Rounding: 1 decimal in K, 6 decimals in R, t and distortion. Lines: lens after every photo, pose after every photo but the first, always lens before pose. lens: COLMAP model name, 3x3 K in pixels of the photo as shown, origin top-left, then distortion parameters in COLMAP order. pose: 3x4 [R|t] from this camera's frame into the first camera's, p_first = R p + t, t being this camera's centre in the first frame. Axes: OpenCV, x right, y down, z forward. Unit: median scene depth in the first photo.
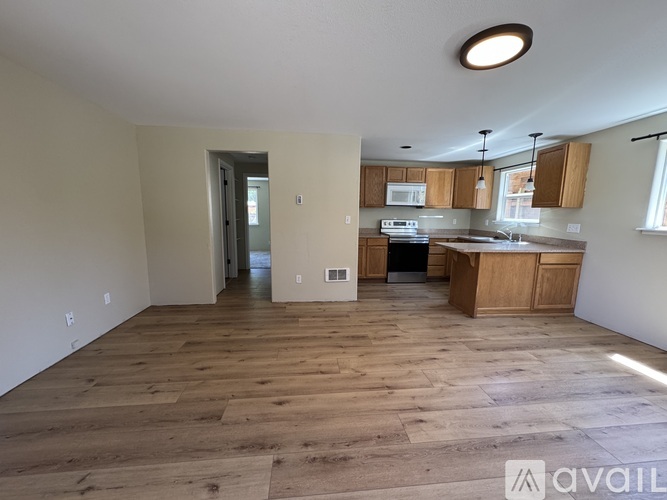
lens RADIAL K [[266.4, 0, 333.5], [0, 266.4, 250.0], [0, 0, 1]] dist [-0.001174, -0.000060]
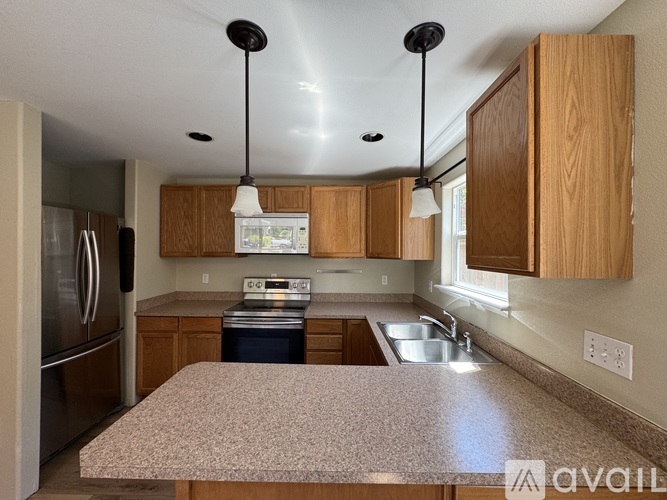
lens RADIAL K [[266.4, 0, 333.5], [0, 266.4, 250.0], [0, 0, 1]] dist [-0.001174, -0.000060]
pose [[0.993325, -0.005699, -0.115207, 0.646109], [-0.010944, 0.989617, -0.143316, -0.138835], [0.114827, 0.143620, 0.982949, 0.677268]]
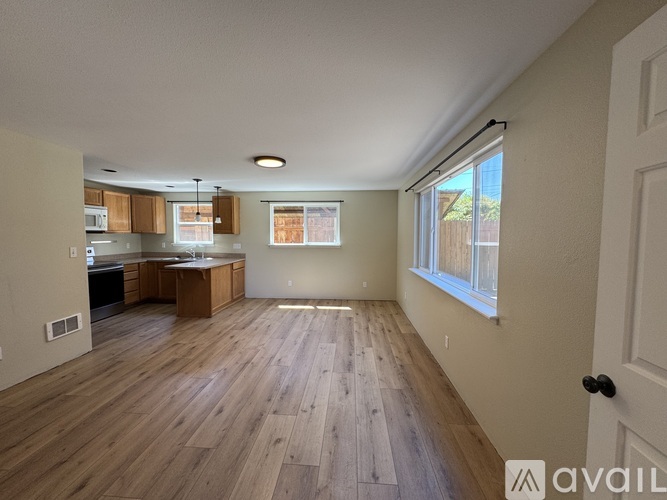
lens RADIAL K [[266.4, 0, 333.5], [0, 266.4, 250.0], [0, 0, 1]] dist [-0.001174, -0.000060]
pose [[0.175020, -0.072256, 0.981910, -0.610188], [0.134763, 0.989675, 0.048807, -0.056902], [-0.975298, 0.123783, 0.182950, 0.109943]]
